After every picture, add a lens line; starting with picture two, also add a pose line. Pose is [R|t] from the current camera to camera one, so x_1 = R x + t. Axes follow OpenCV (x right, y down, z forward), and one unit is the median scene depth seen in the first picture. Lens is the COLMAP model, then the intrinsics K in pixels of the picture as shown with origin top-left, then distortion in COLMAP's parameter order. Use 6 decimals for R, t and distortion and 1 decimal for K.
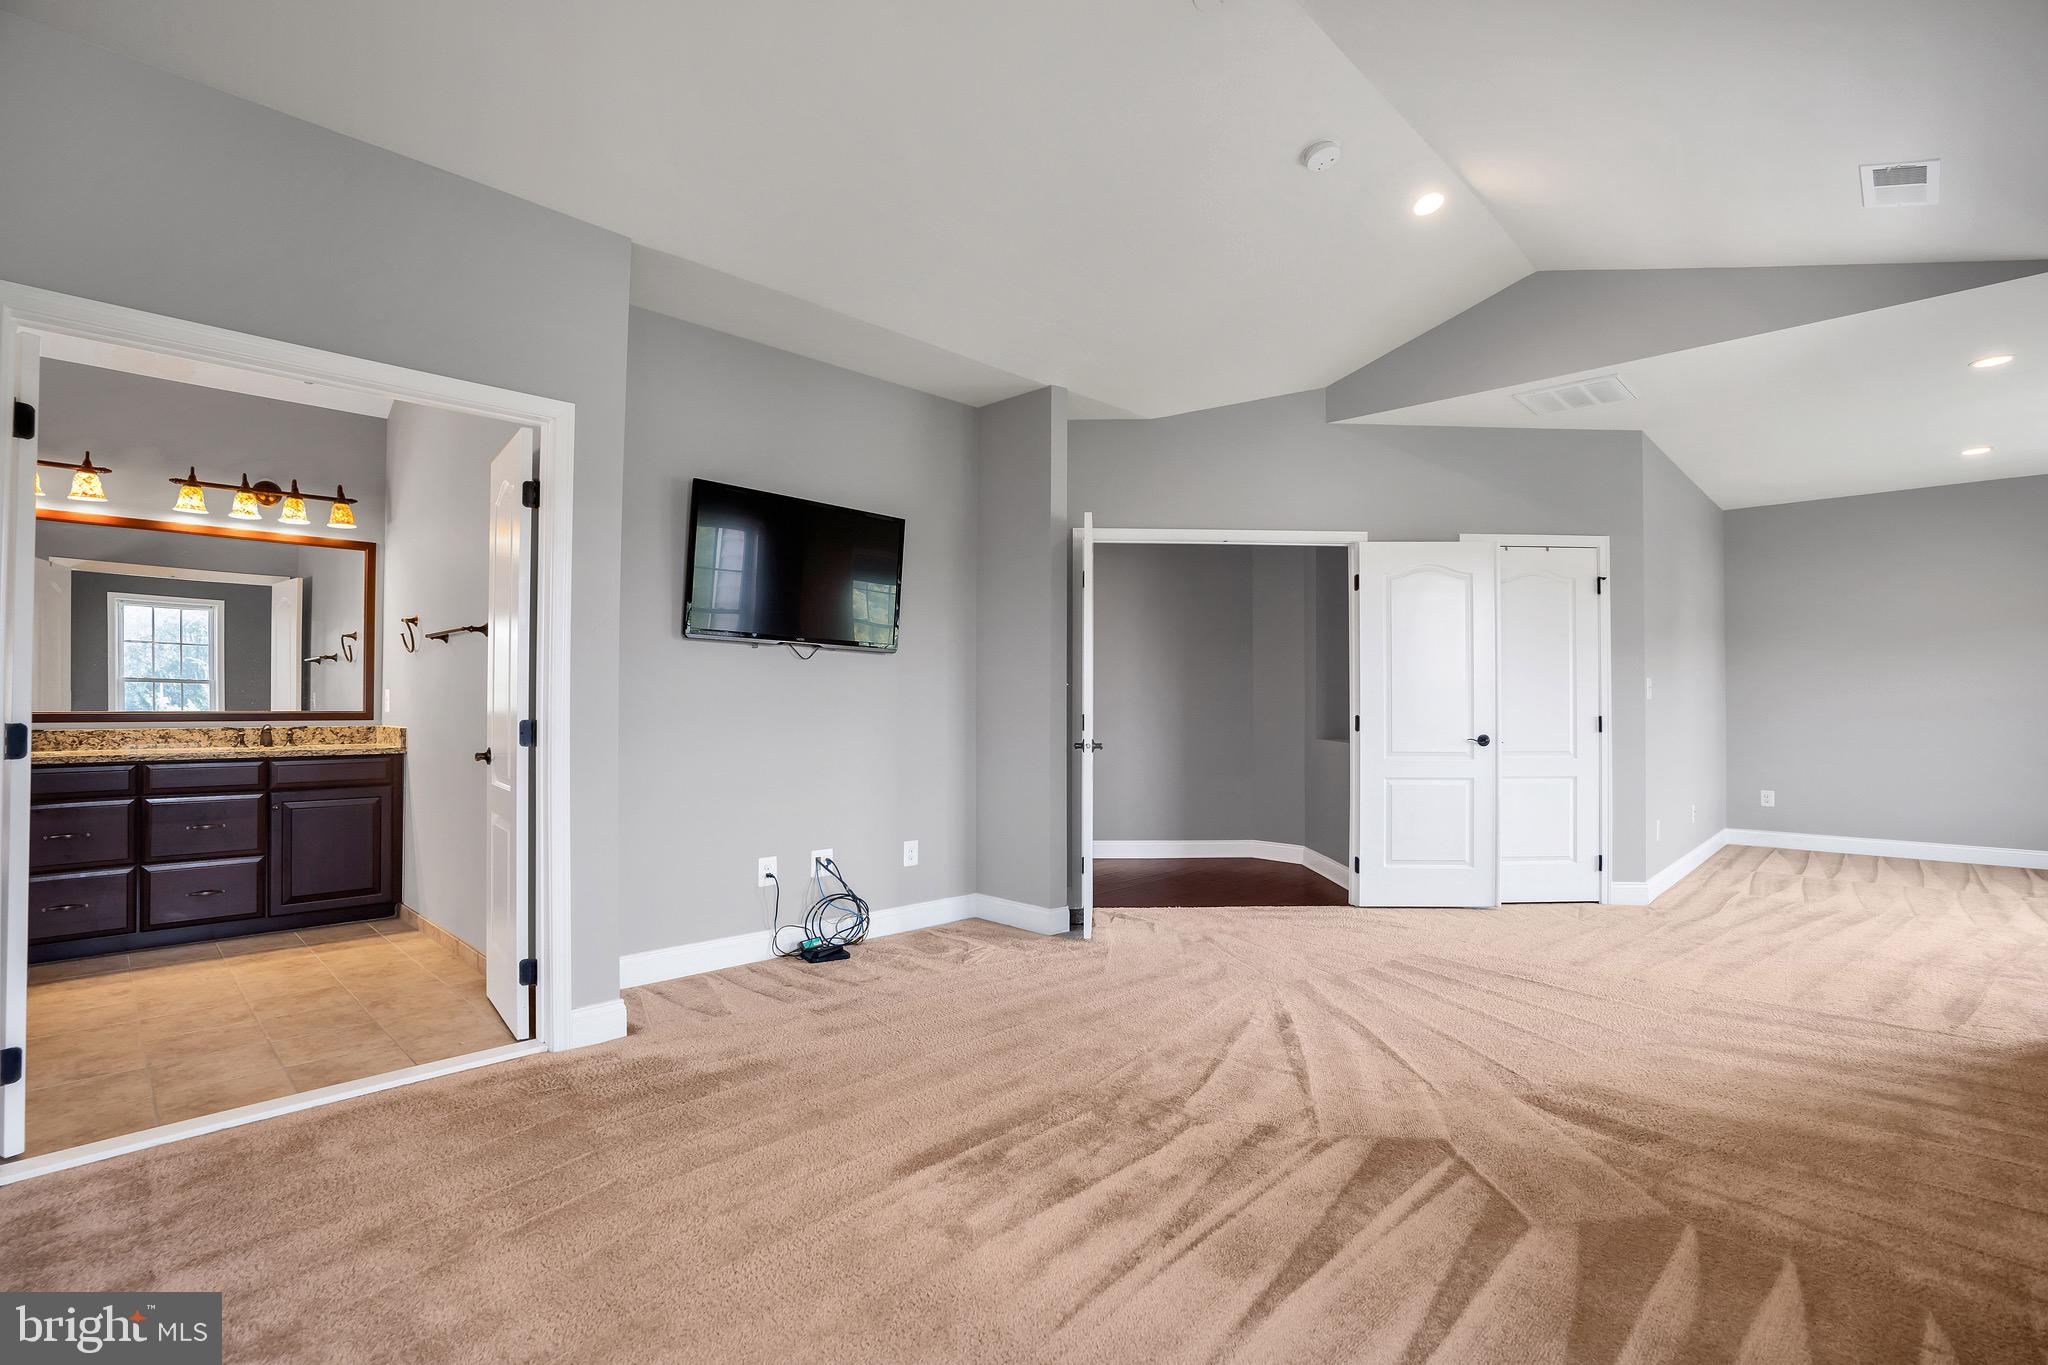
lens RADIAL K [[953.7, 0, 1027.3], [0, 953.7, 689.8], [0, 0, 1]] dist [-0.011383, -0.000876]
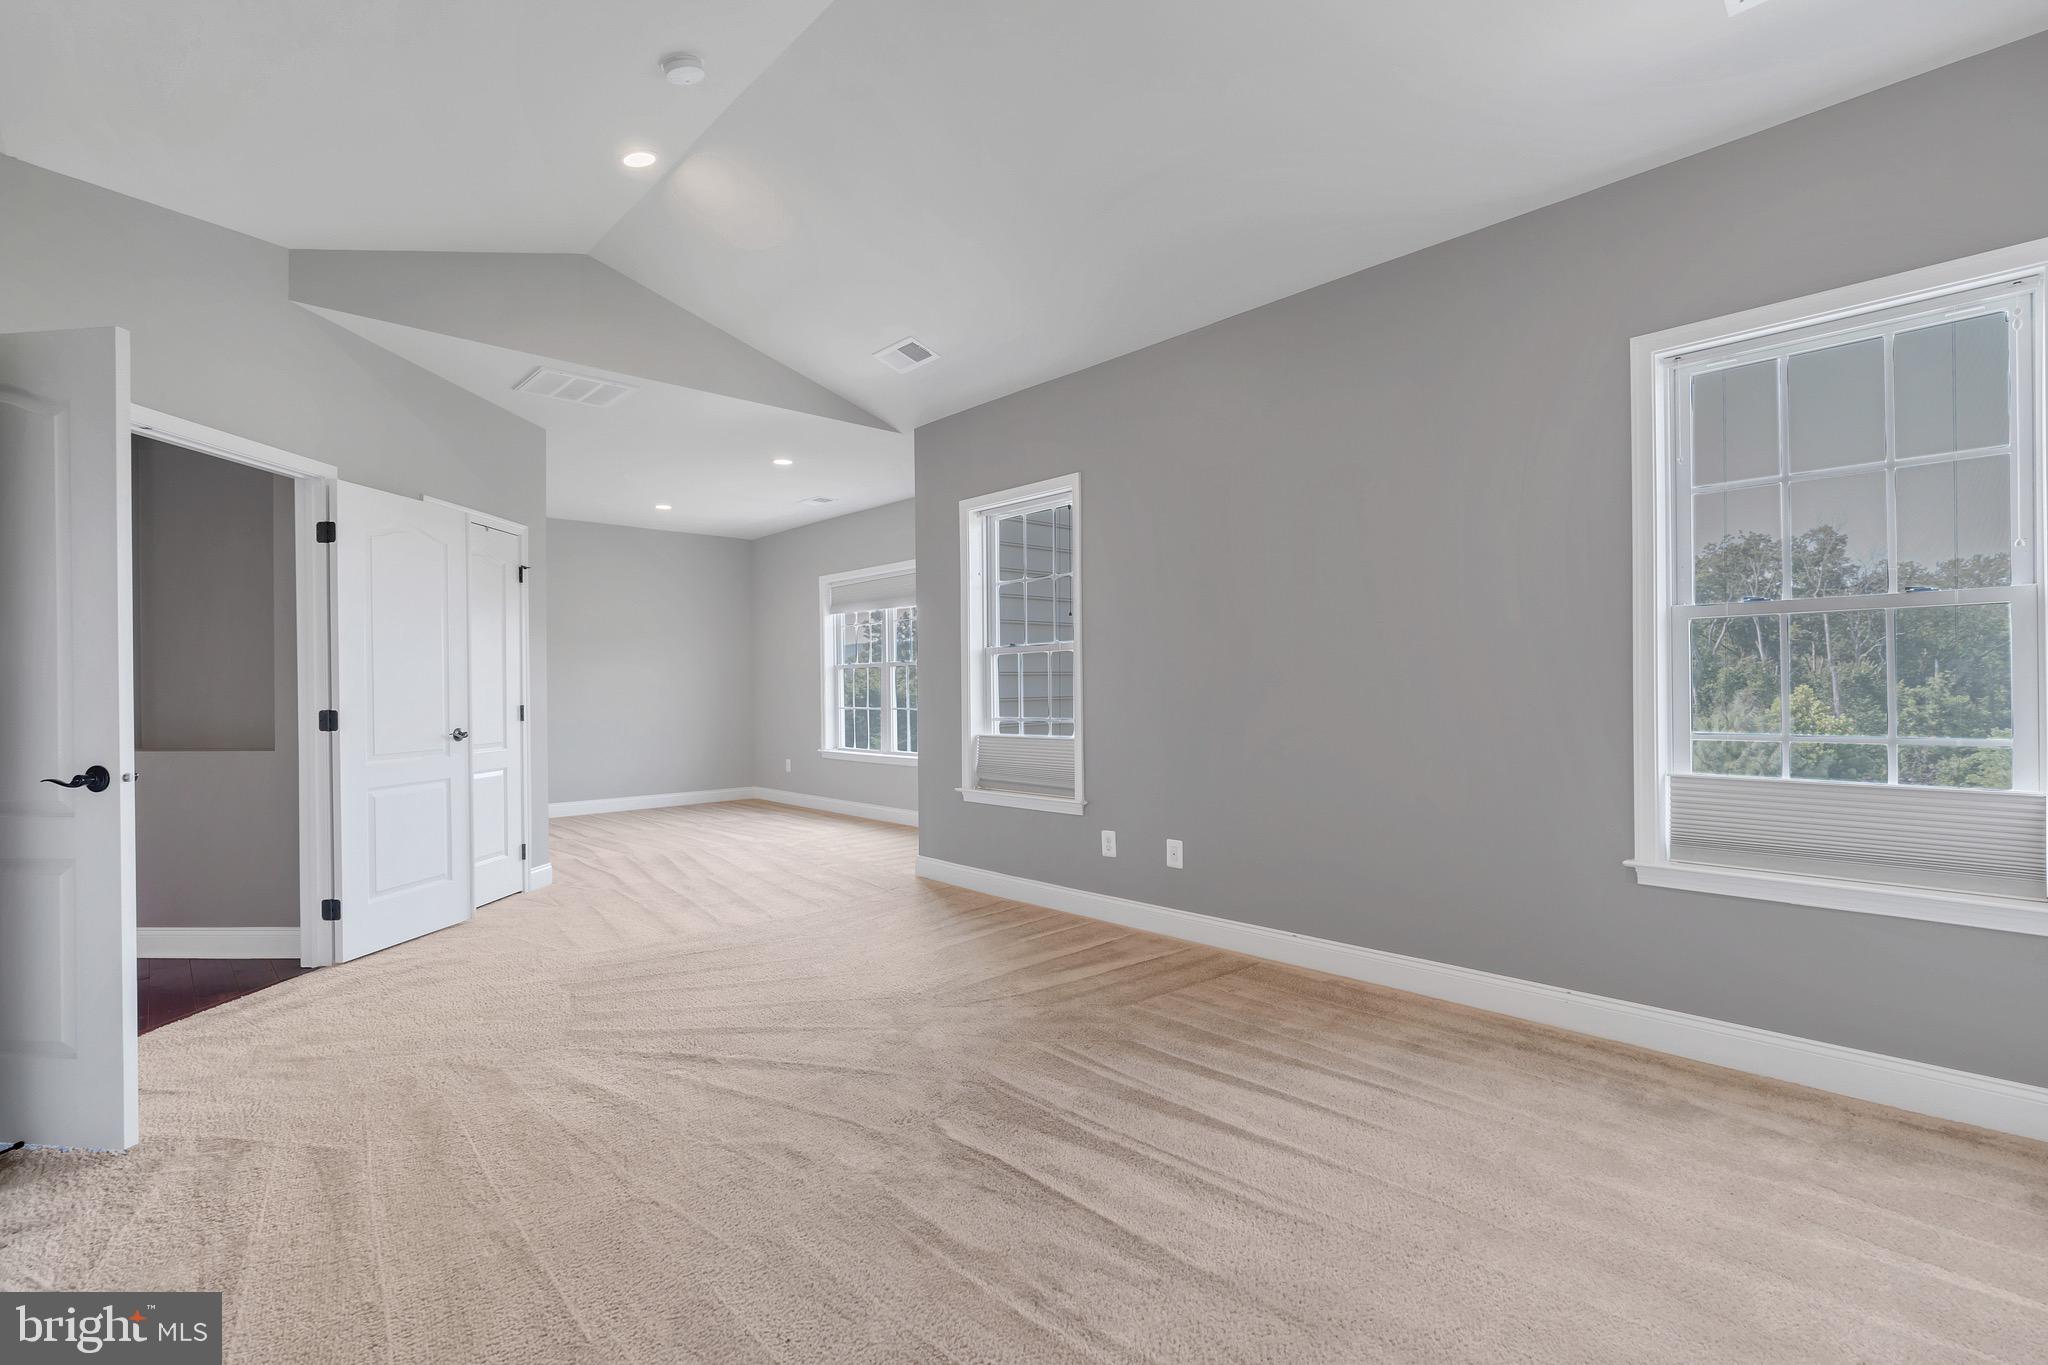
lens RADIAL K [[953.7, 0, 1027.3], [0, 953.7, 689.8], [0, 0, 1]] dist [-0.011383, -0.000876]
pose [[0.046525, -0.004019, 0.998909, -0.426552], [-0.006671, 0.999968, 0.004334, 0.004707], [-0.998895, -0.006865, 0.046497, 0.483027]]
